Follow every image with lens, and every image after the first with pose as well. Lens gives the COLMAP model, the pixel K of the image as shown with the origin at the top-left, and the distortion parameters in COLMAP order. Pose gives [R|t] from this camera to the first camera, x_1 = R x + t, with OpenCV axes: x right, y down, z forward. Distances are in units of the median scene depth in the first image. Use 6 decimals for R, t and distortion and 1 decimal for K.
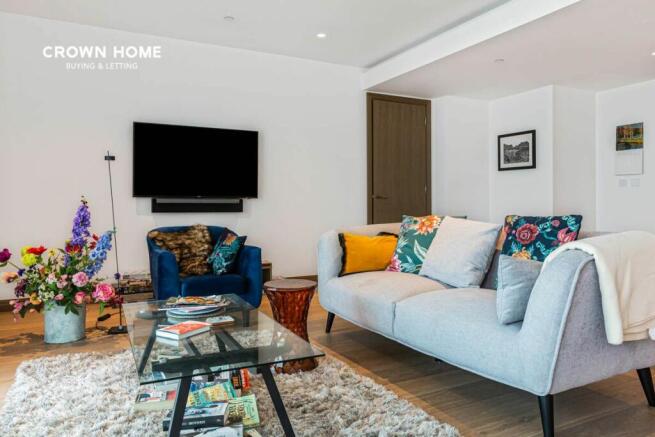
lens RADIAL K [[461.3, 0, 327.5], [0, 461.3, 218.5], [0, 0, 1]] dist [-0.000718, -0.000027]
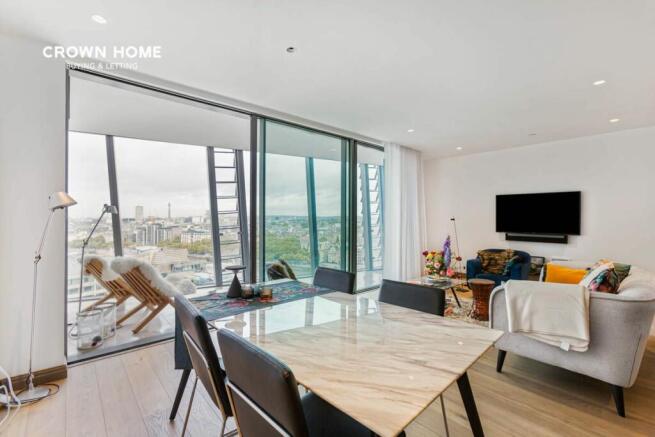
lens RADIAL K [[290.7, 0, 318.6], [0, 290.7, 218.5], [0, 0, 1]] dist [-0.011697, 0.015312]
pose [[0.227506, -0.000973, -0.973776, 0.640068], [-0.032695, 0.999428, -0.008637, -0.070006], [0.973228, 0.033803, 0.227344, -0.046781]]
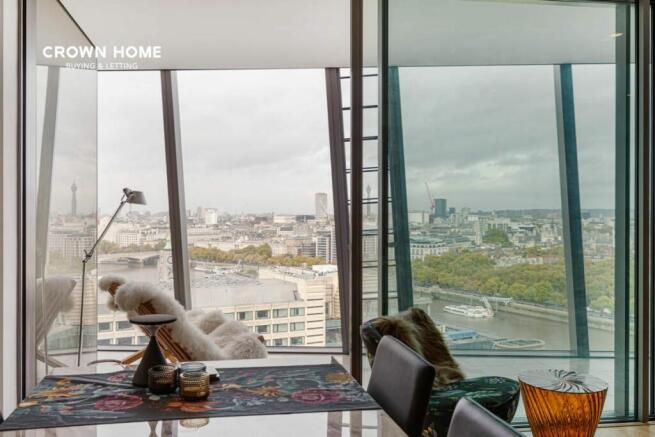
lens RADIAL K [[600.5, 0, 327.5], [0, 600.5, 218.5], [0, 0, 1]] dist [-0.005577, -0.004998]
pose [[-0.309011, 0.003707, -0.951051, 0.538552], [-0.032050, 0.999384, 0.014309, -0.073717], [0.950518, 0.034903, -0.308701, 0.161659]]
